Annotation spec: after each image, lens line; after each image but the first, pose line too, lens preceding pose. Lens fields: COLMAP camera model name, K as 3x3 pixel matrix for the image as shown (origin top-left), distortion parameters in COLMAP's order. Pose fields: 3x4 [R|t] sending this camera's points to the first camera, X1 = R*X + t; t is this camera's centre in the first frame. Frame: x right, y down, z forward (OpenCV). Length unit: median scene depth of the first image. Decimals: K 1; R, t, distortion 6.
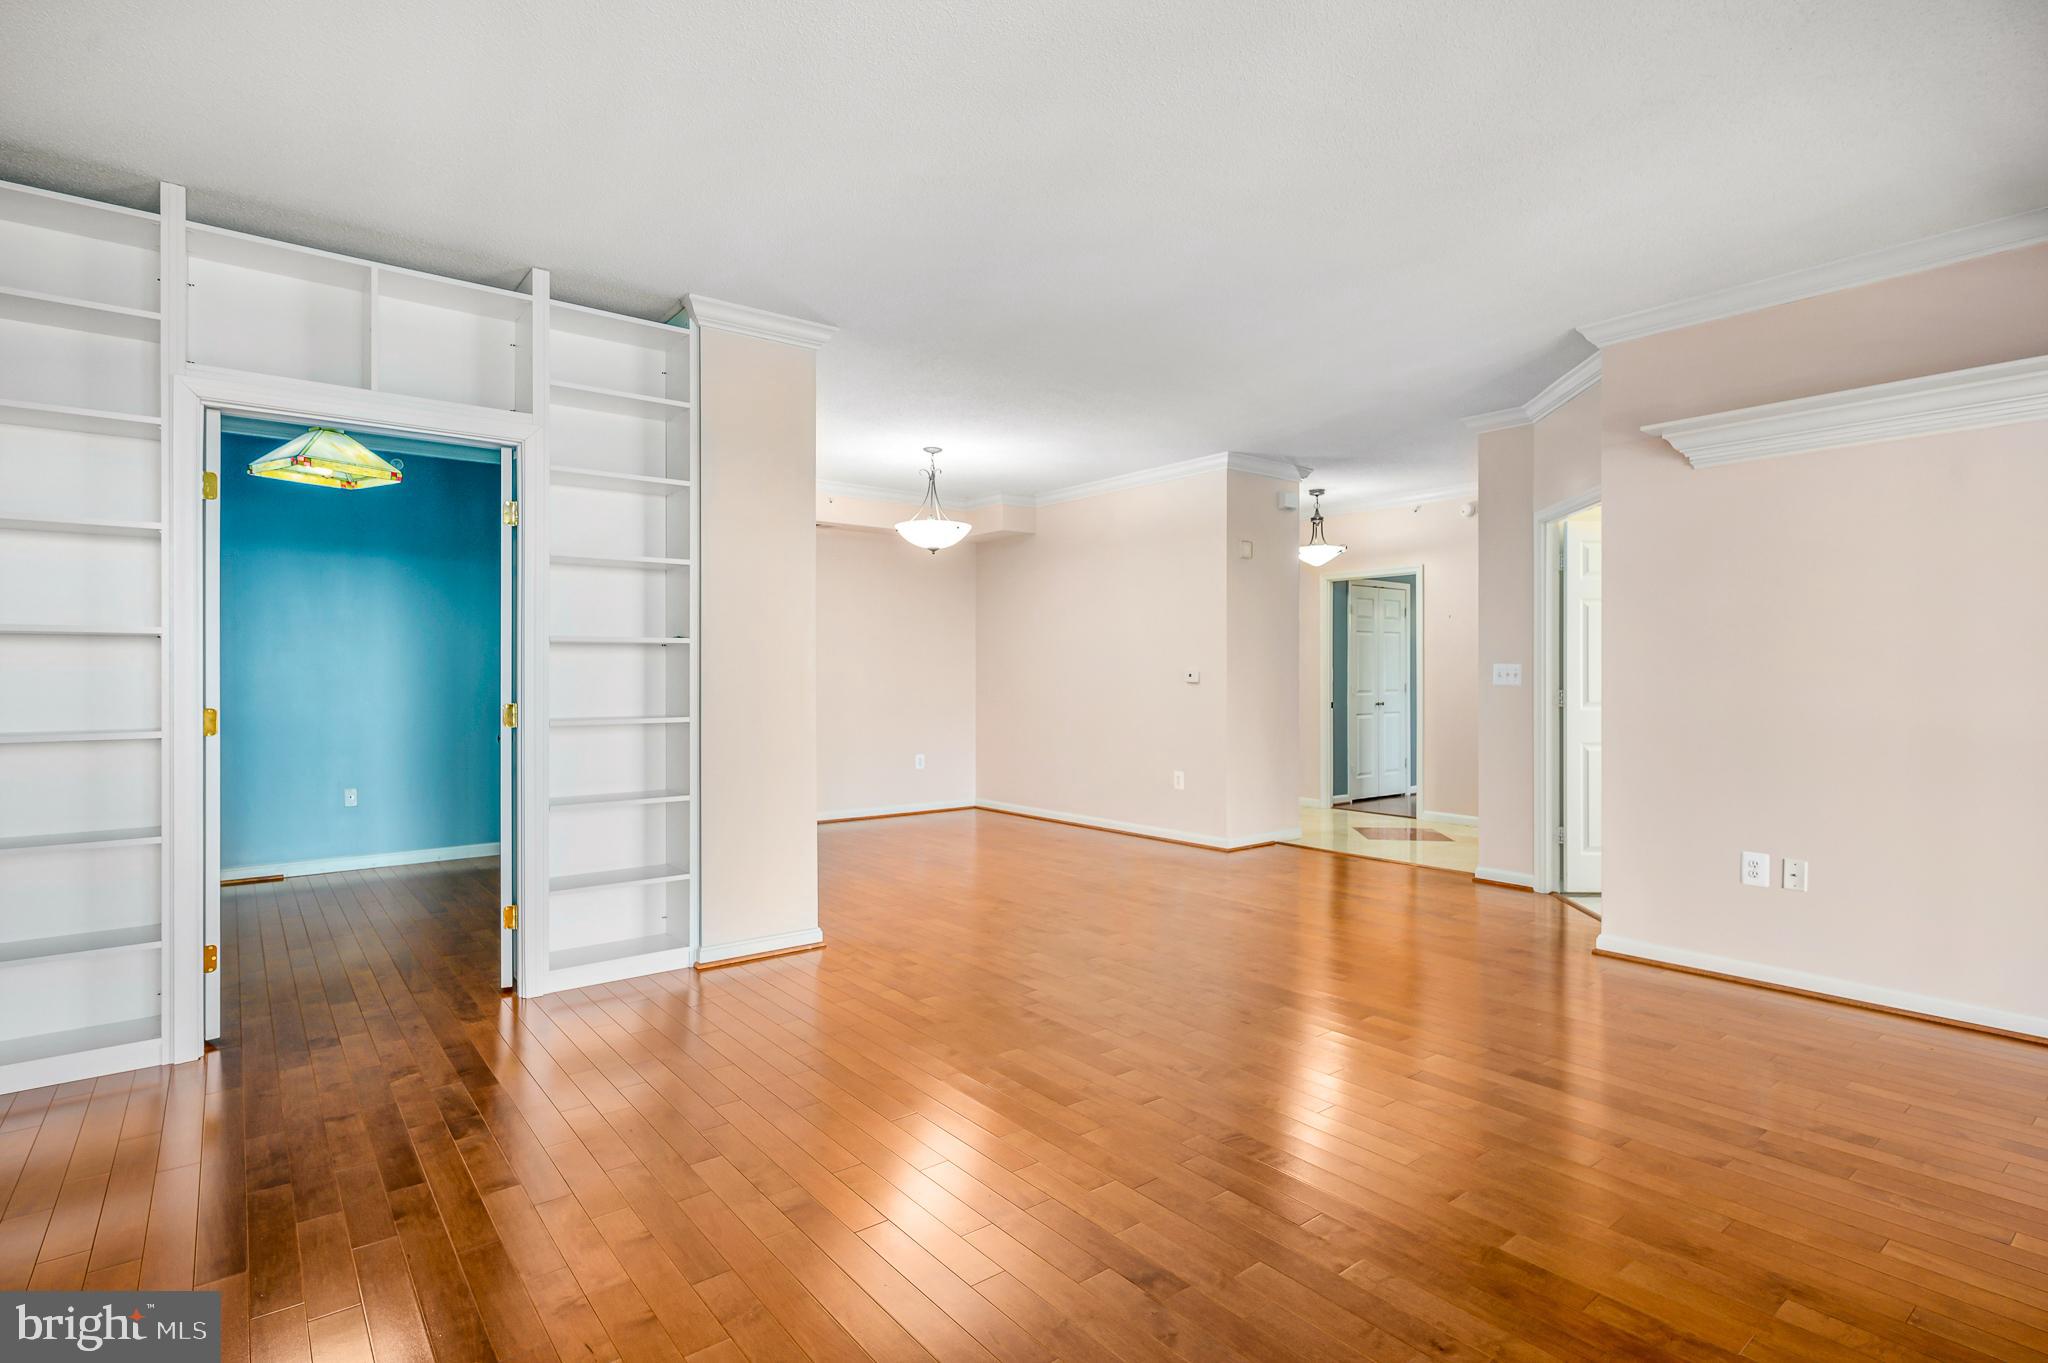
lens RADIAL K [[998.0, 0, 1028.3], [0, 998.0, 679.8], [0, 0, 1]] dist [0.001731, 0.000396]
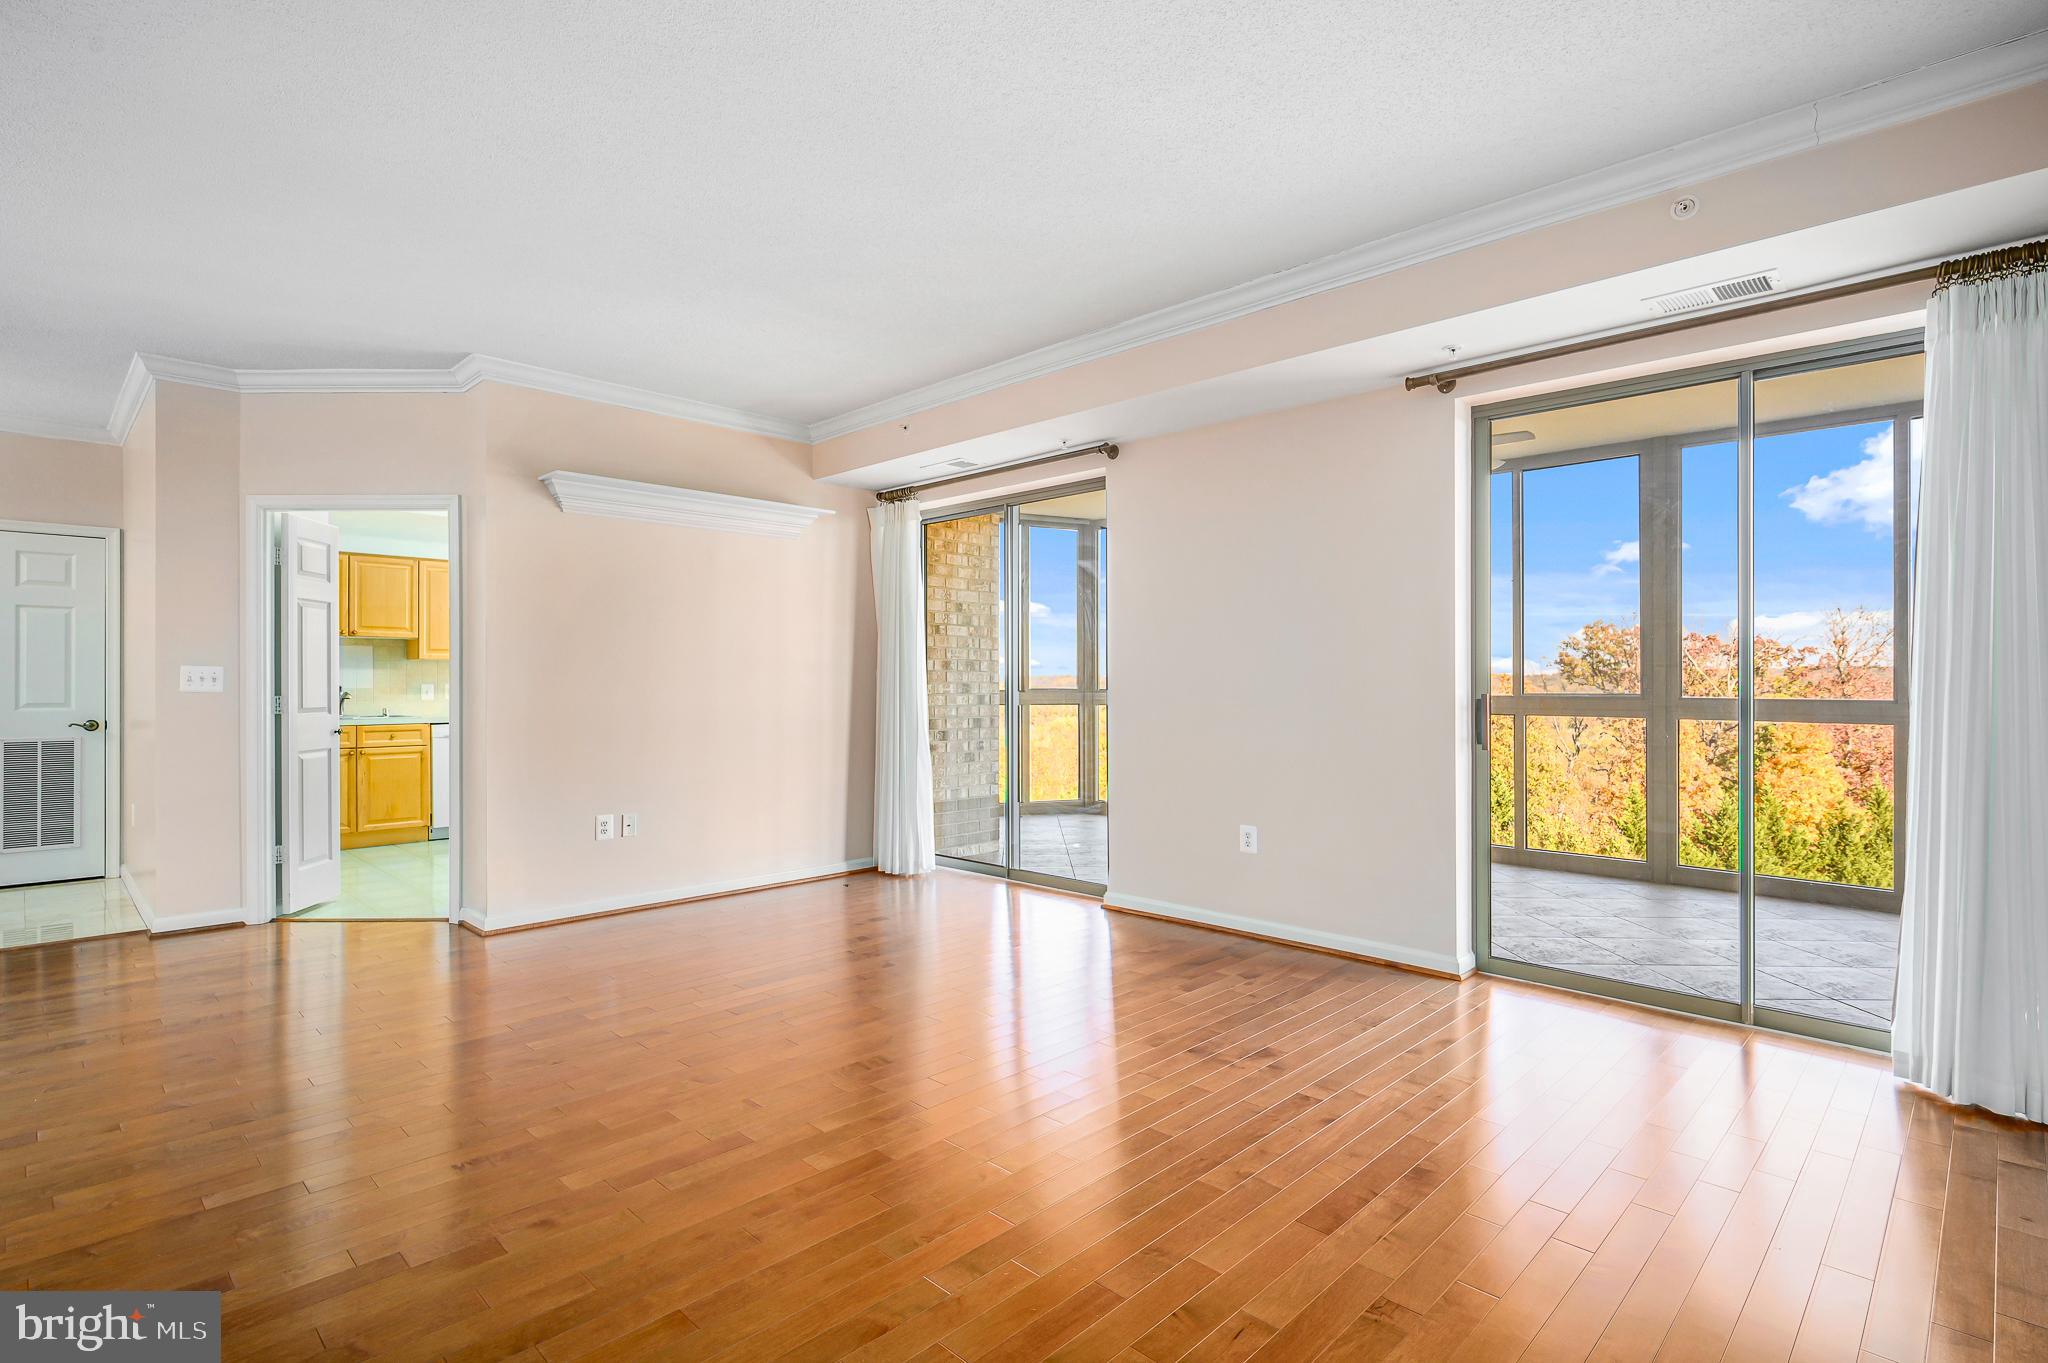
lens RADIAL K [[998.0, 0, 1028.3], [0, 998.0, 679.8], [0, 0, 1]] dist [0.001731, 0.000396]
pose [[-0.118681, 0.000411, 0.992932, -0.561471], [0.004100, 0.999992, 0.000076, -0.002231], [-0.992924, 0.004080, -0.118682, 0.522859]]
